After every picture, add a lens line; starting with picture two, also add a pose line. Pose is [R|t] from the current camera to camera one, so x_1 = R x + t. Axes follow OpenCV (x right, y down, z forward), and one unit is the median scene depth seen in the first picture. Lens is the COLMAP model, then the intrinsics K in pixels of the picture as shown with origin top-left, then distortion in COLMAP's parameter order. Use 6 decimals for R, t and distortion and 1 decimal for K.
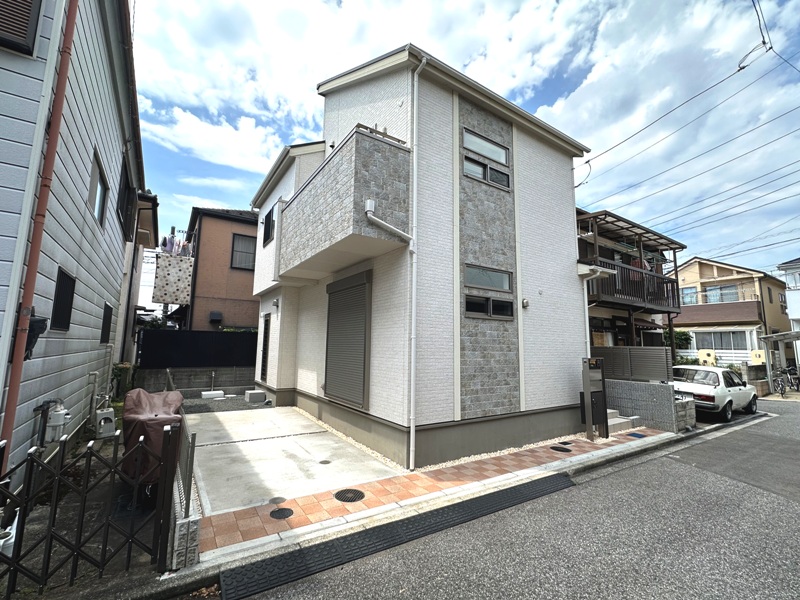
lens RADIAL K [[354.9, 0, 400.0], [0, 354.9, 300.0], [0, 0, 1]] dist [-0.002056, -0.000321]
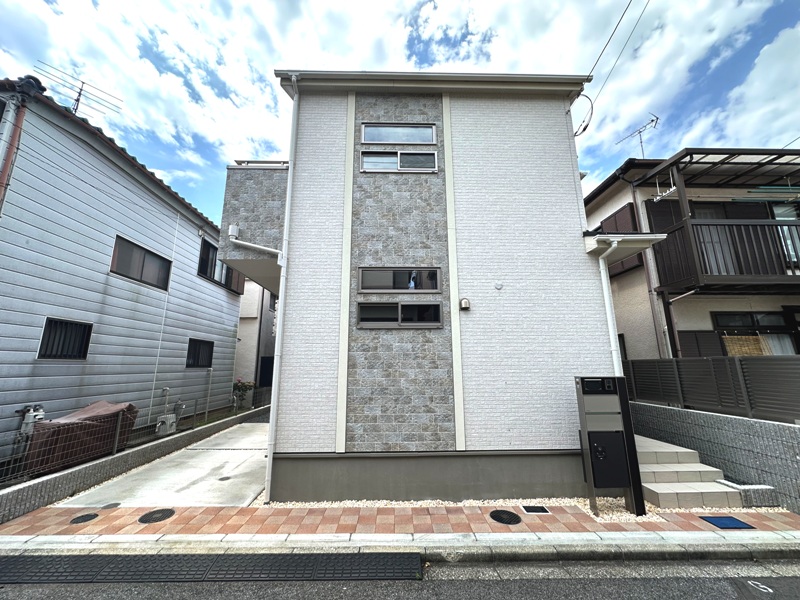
lens RADIAL K [[322.2, 0, 397.5], [0, 322.2, 297.5], [0, 0, 1]] dist [-0.001417, 0.000196]
pose [[0.845444, -0.129504, -0.518124, 0.671585], [0.087011, 0.990593, -0.105617, 0.063275], [0.526928, 0.044211, 0.848759, 0.378941]]
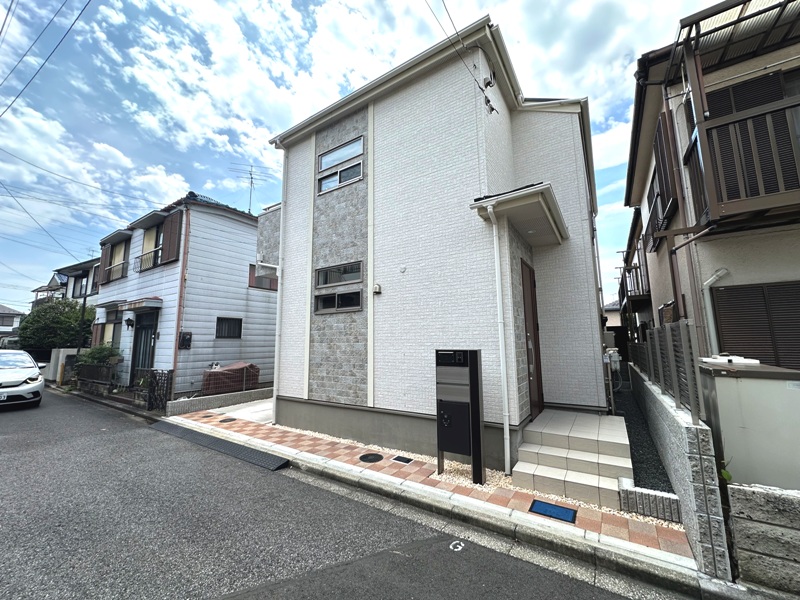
lens RADIAL K [[322.2, 0, 397.5], [0, 322.2, 297.5], [0, 0, 1]] dist [-0.001417, 0.000196]
pose [[0.385064, -0.147496, -0.911027, 1.272427], [0.138150, 0.985236, -0.101118, 0.137822], [0.912491, -0.086921, 0.399755, 0.813861]]
